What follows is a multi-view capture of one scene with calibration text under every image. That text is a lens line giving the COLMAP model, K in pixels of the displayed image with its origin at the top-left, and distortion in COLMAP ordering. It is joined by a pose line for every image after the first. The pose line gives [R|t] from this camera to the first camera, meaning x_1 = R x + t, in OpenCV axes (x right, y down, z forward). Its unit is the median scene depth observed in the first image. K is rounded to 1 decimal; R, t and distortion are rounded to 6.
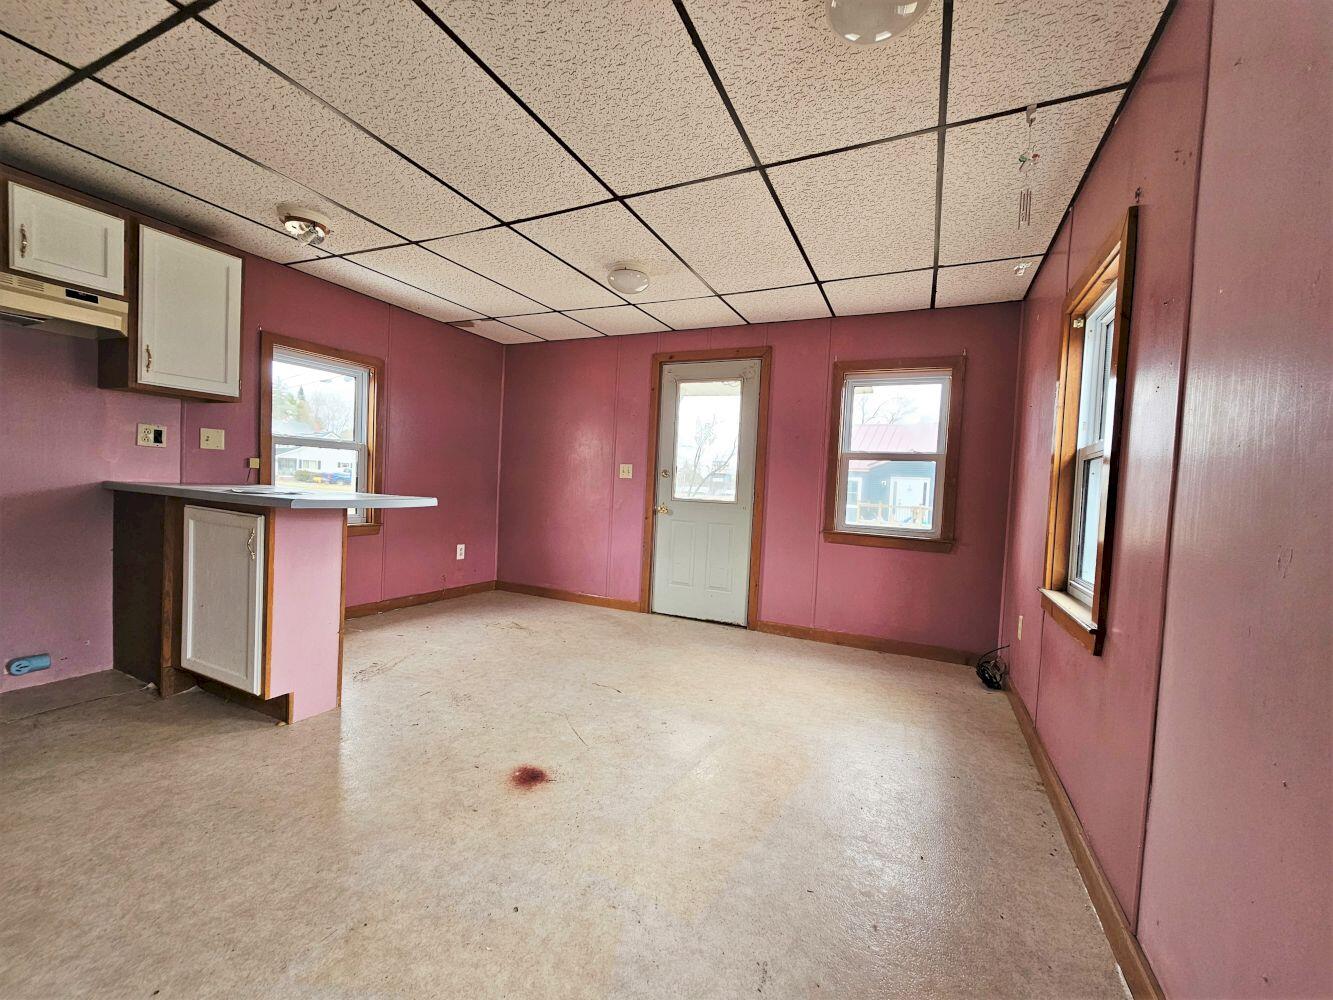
lens RADIAL K [[540.7, 0, 662.4], [0, 540.7, 504.4], [0, 0, 1]] dist [0.000384, 0.000097]
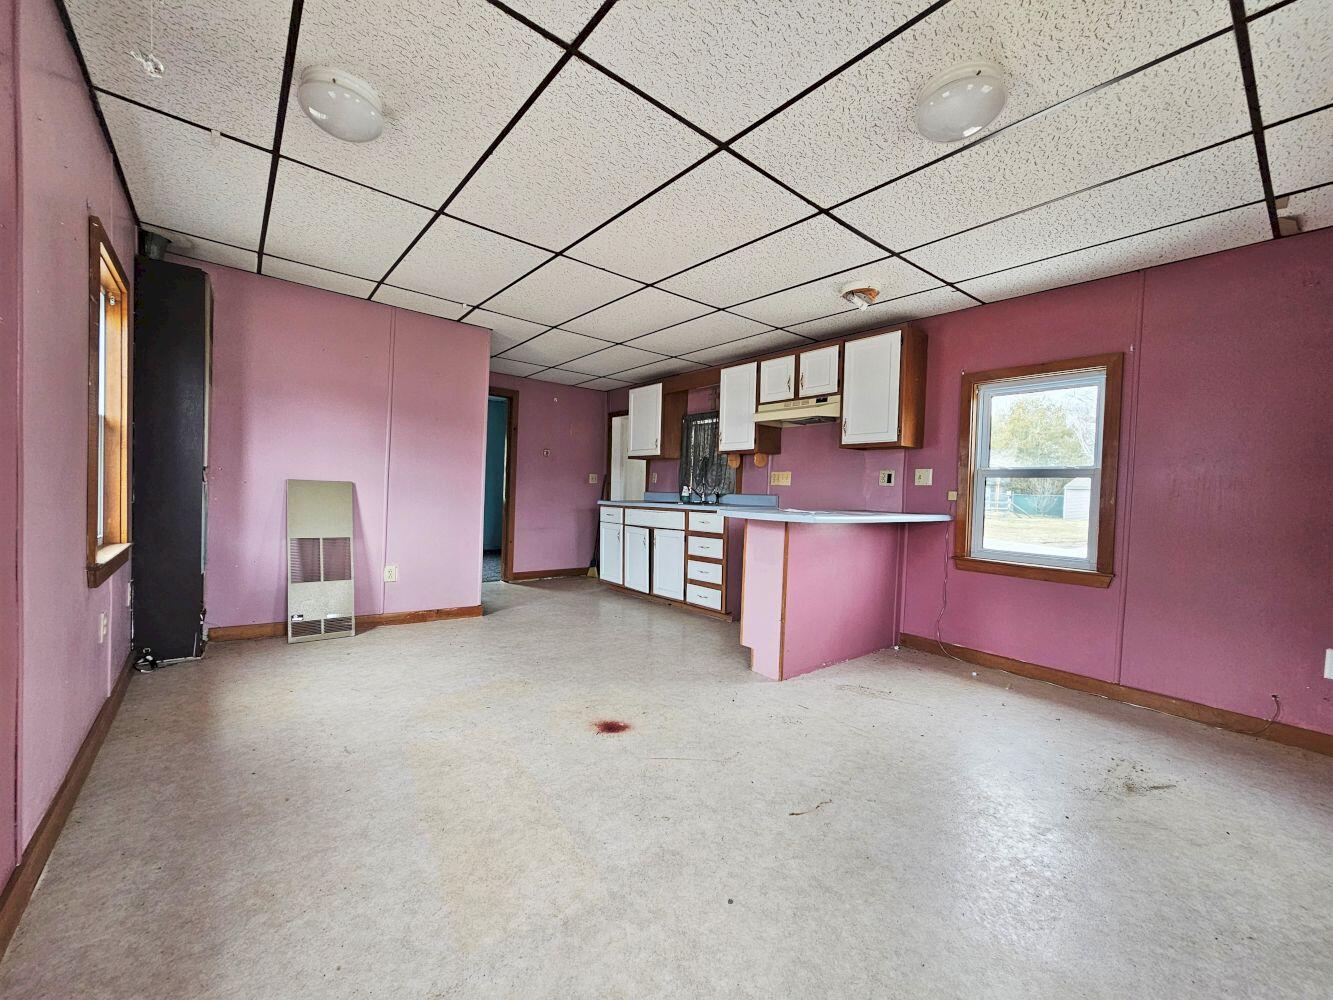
lens RADIAL K [[542.6, 0, 665.7], [0, 542.6, 506.0], [0, 0, 1]] dist [-0.001363, -0.000651]
pose [[-0.422305, -0.036702, -0.905710, 0.516974], [-0.089163, 0.996016, 0.001212, -0.005189], [0.902058, 0.081268, -0.423896, 0.983358]]
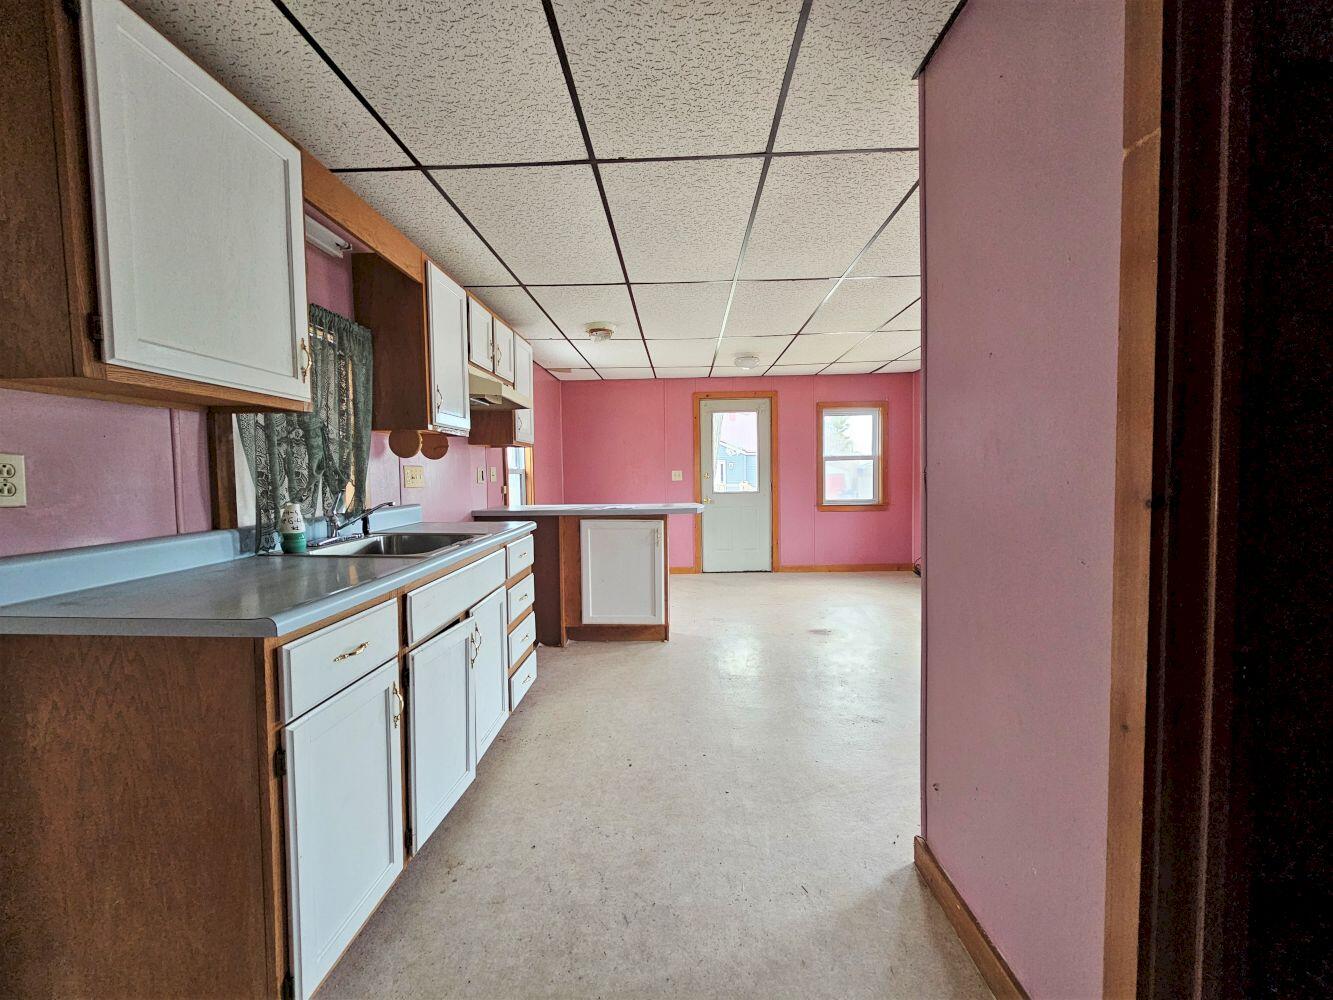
lens RADIAL K [[540.7, 0, 662.4], [0, 540.7, 504.4], [0, 0, 1]] dist [0.000384, 0.000097]
pose [[0.914208, -0.084942, 0.396244, -0.964931], [0.076105, 0.996375, 0.038003, -0.063325], [-0.398035, -0.004586, 0.917359, -0.394860]]
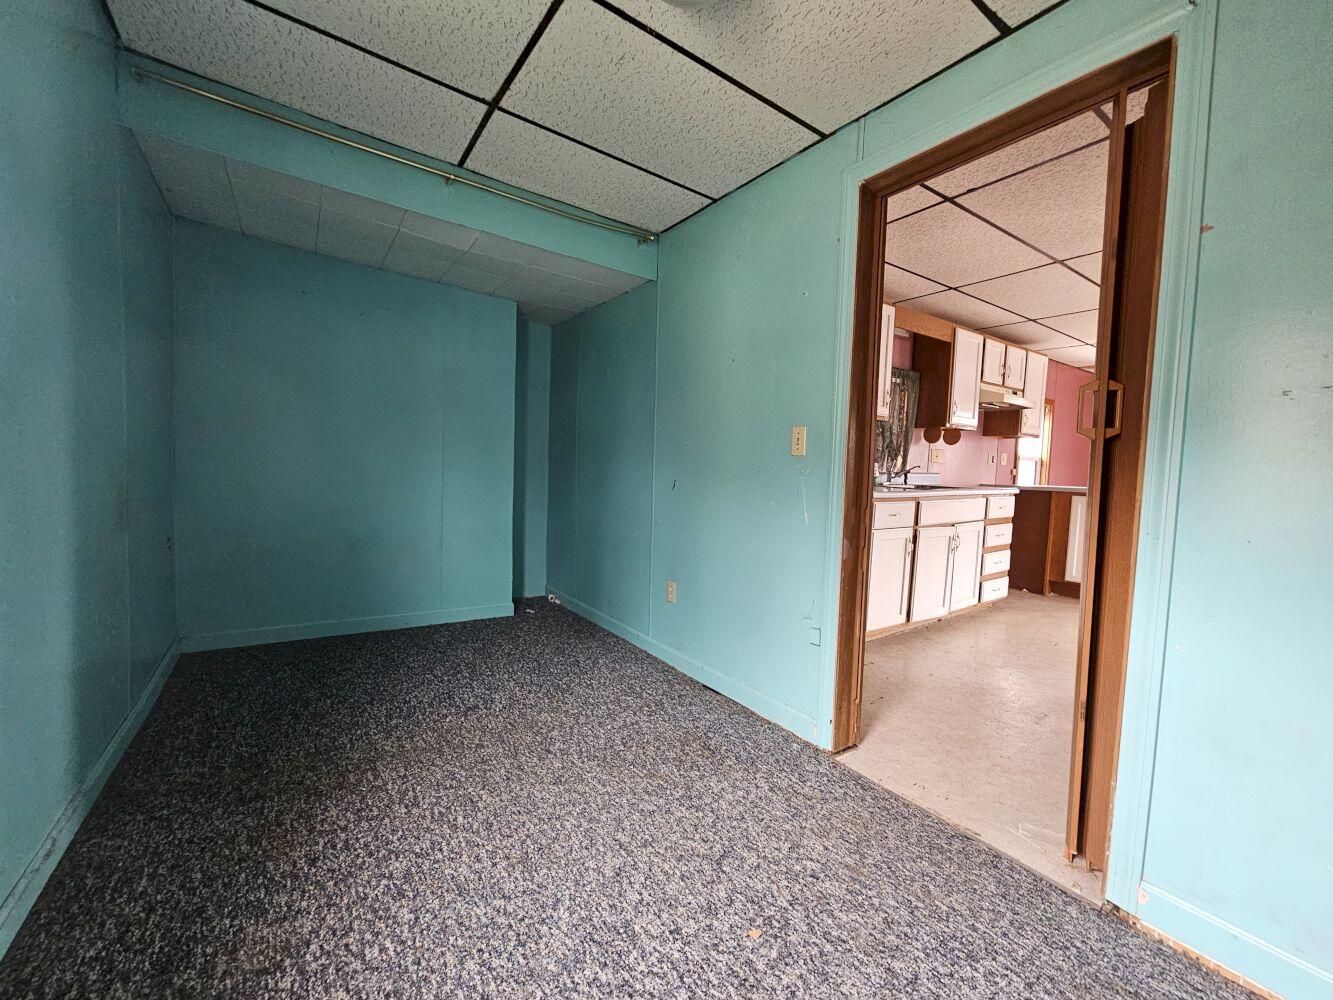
lens RADIAL K [[540.7, 0, 662.4], [0, 540.7, 504.4], [0, 0, 1]] dist [0.000384, 0.000097]
pose [[0.866920, 0.009062, -0.498366, -0.897202], [-0.005914, 0.999951, 0.007895, 0.017975], [0.498413, -0.003897, 0.866931, -1.046416]]
